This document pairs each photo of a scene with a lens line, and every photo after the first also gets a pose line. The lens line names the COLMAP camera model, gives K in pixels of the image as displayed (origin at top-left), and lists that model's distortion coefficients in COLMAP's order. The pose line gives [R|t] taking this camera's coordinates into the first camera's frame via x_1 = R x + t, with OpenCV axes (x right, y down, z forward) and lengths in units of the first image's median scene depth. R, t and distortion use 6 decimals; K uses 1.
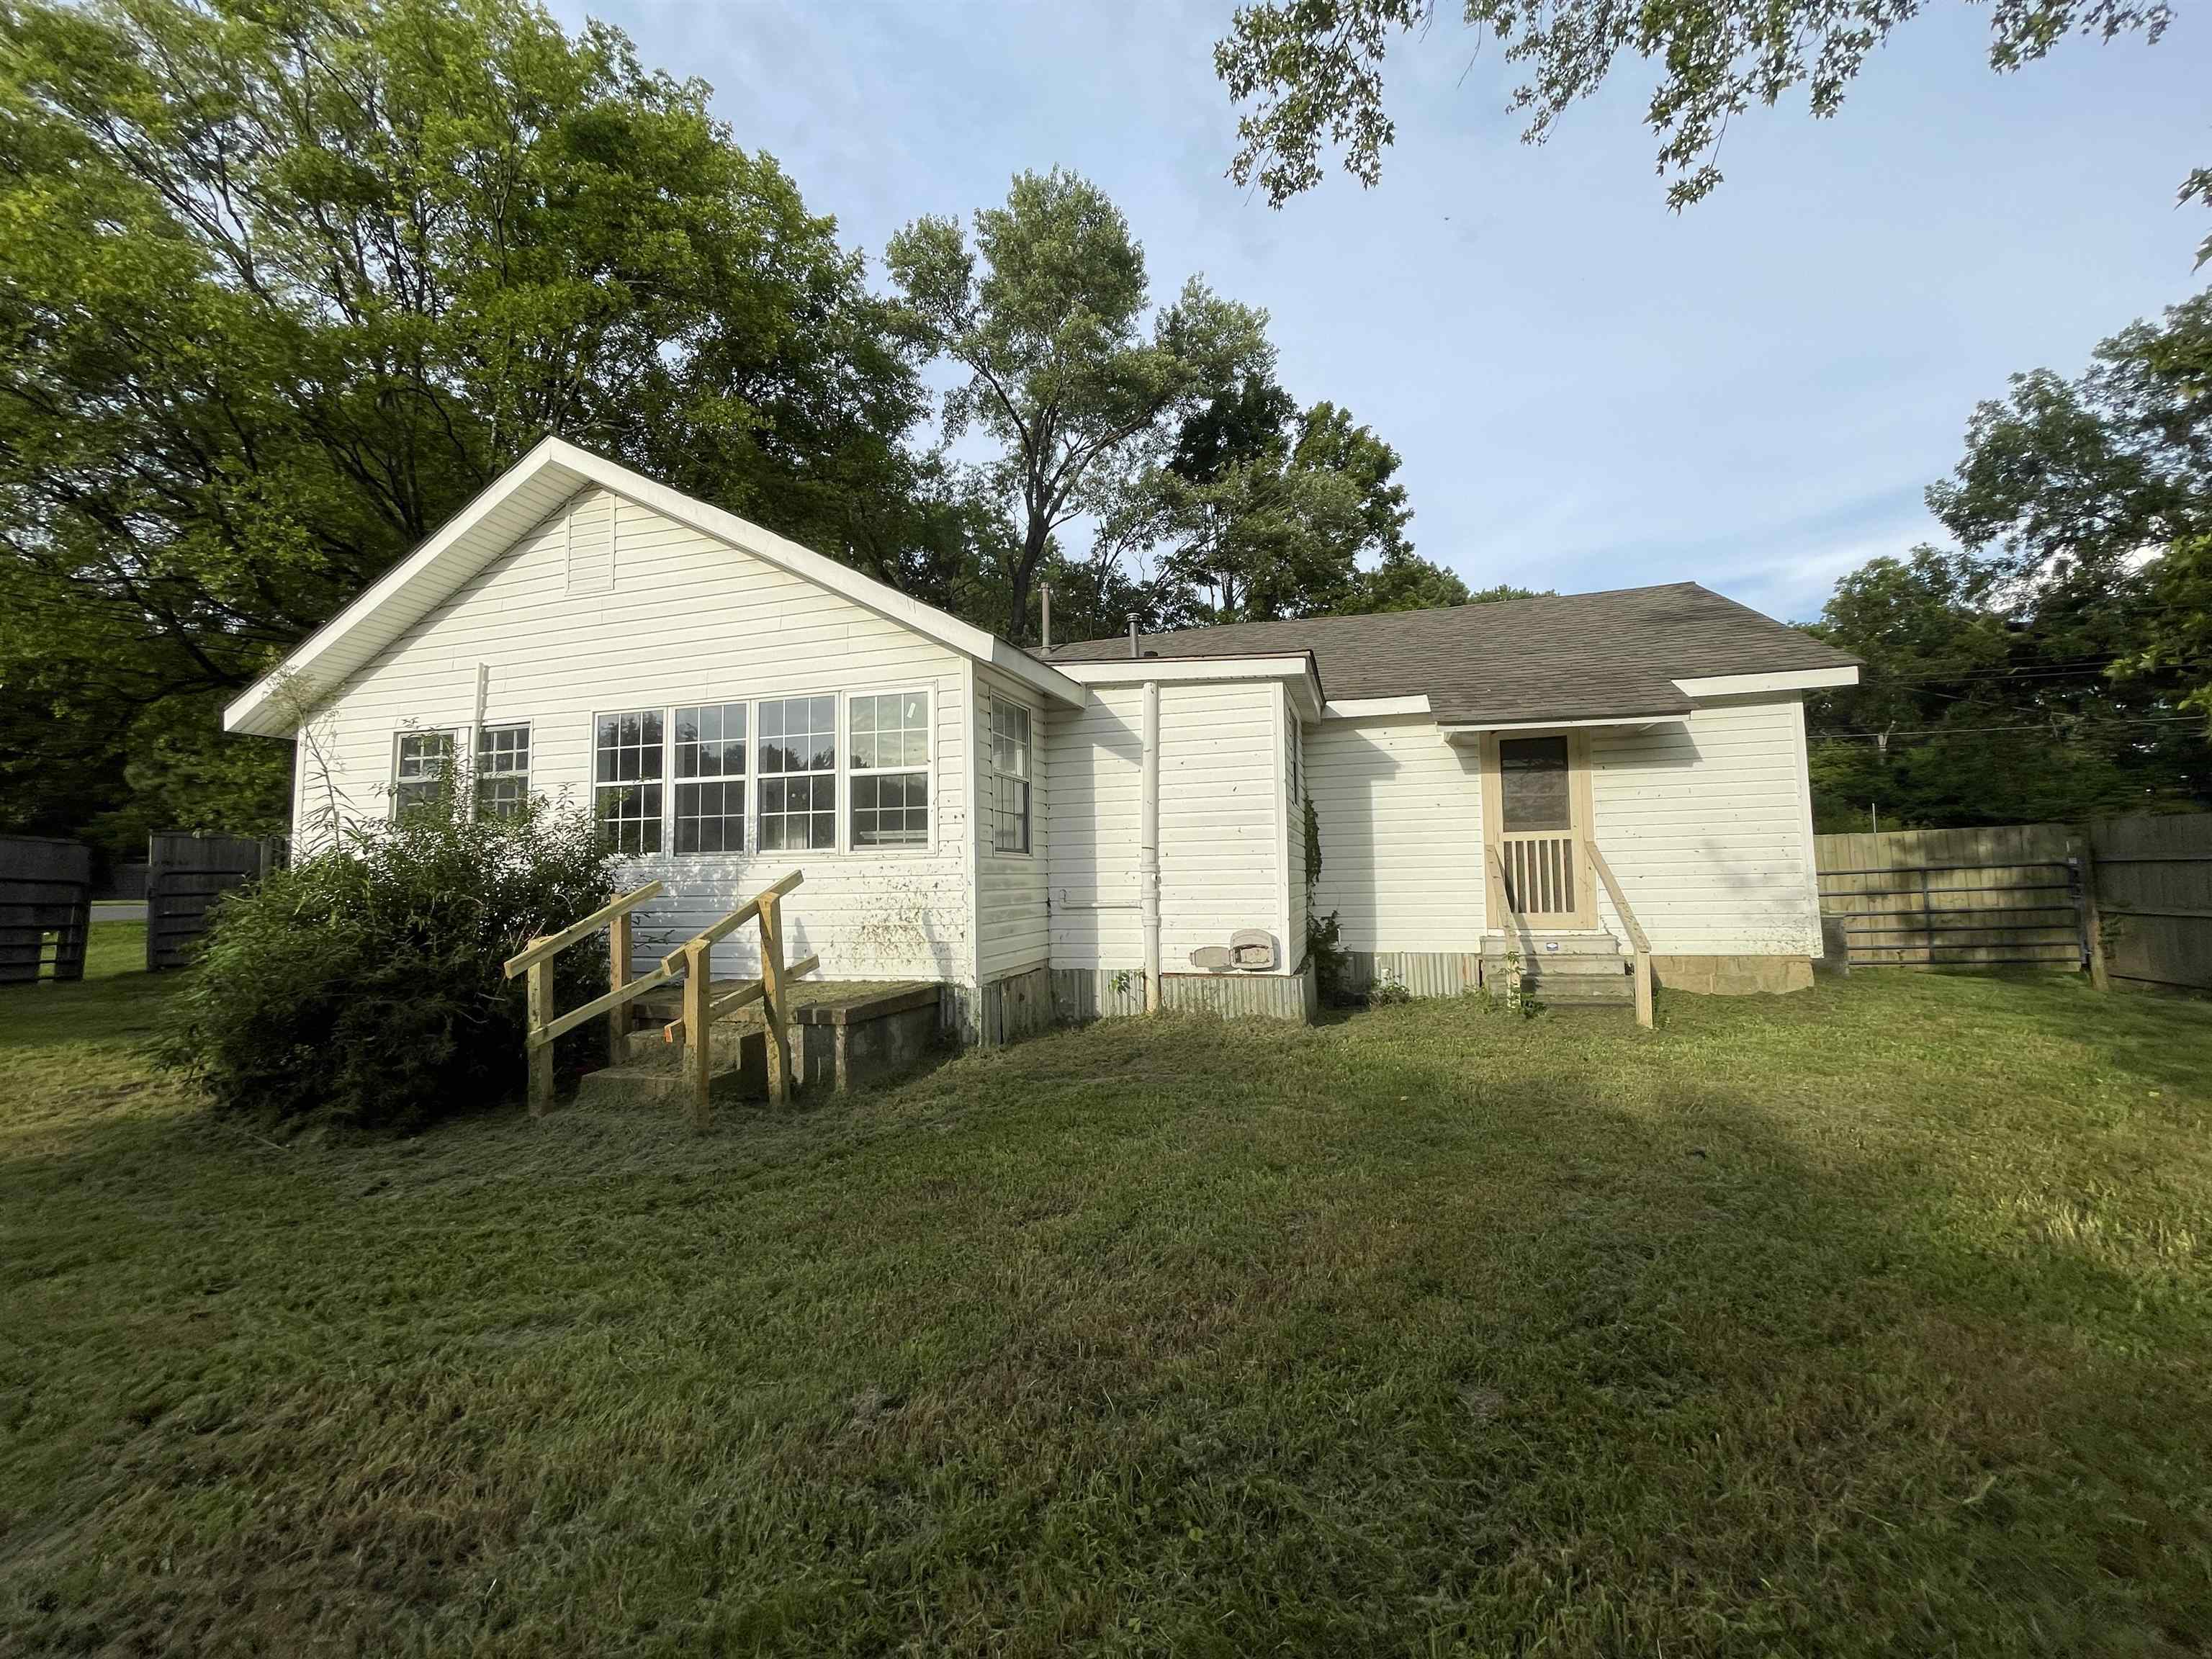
lens RADIAL K [[834.5, 0, 1177.6], [0, 834.5, 842.0], [0, 0, 1]] dist [0.000040, -0.000003]
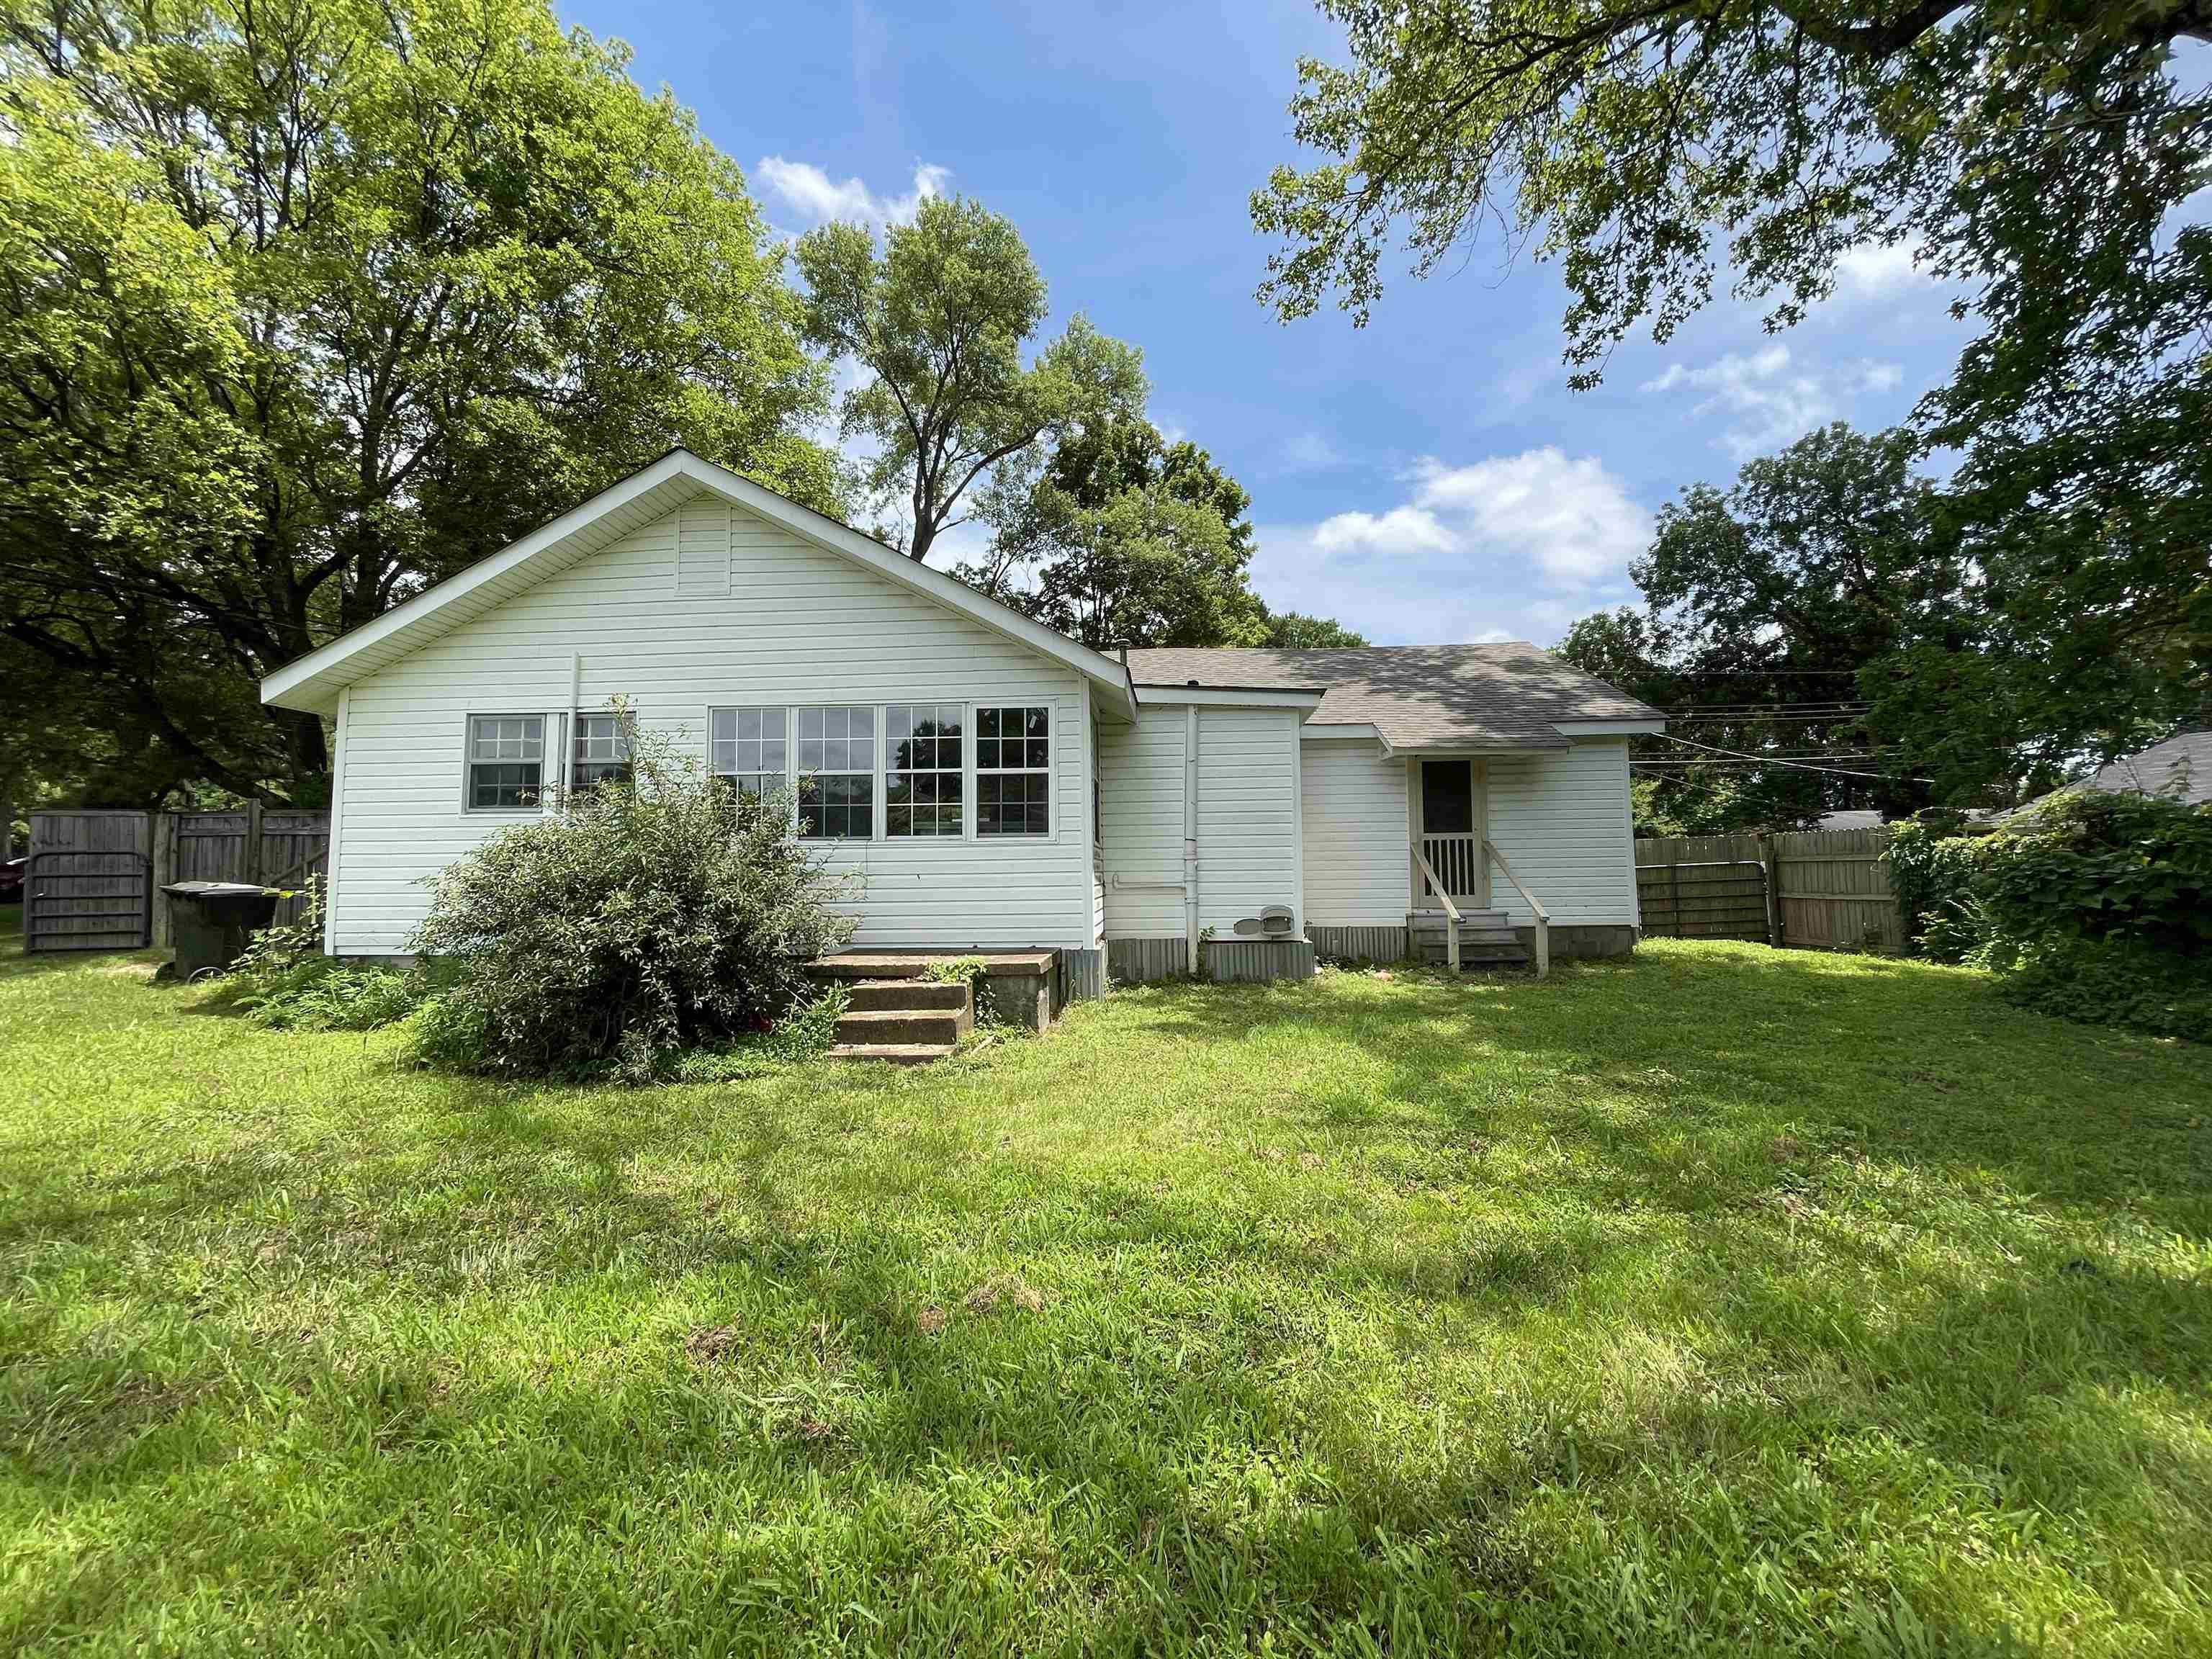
lens RADIAL K [[890.4, 0, 1104.6], [0, 890.4, 819.8], [0, 0, 1]] dist [0.009397, -0.000094]
pose [[0.969133, 0.019035, 0.245803, -0.236785], [-0.011659, 0.999438, -0.031429, 0.010043], [-0.246263, 0.027594, 0.968810, -0.113224]]
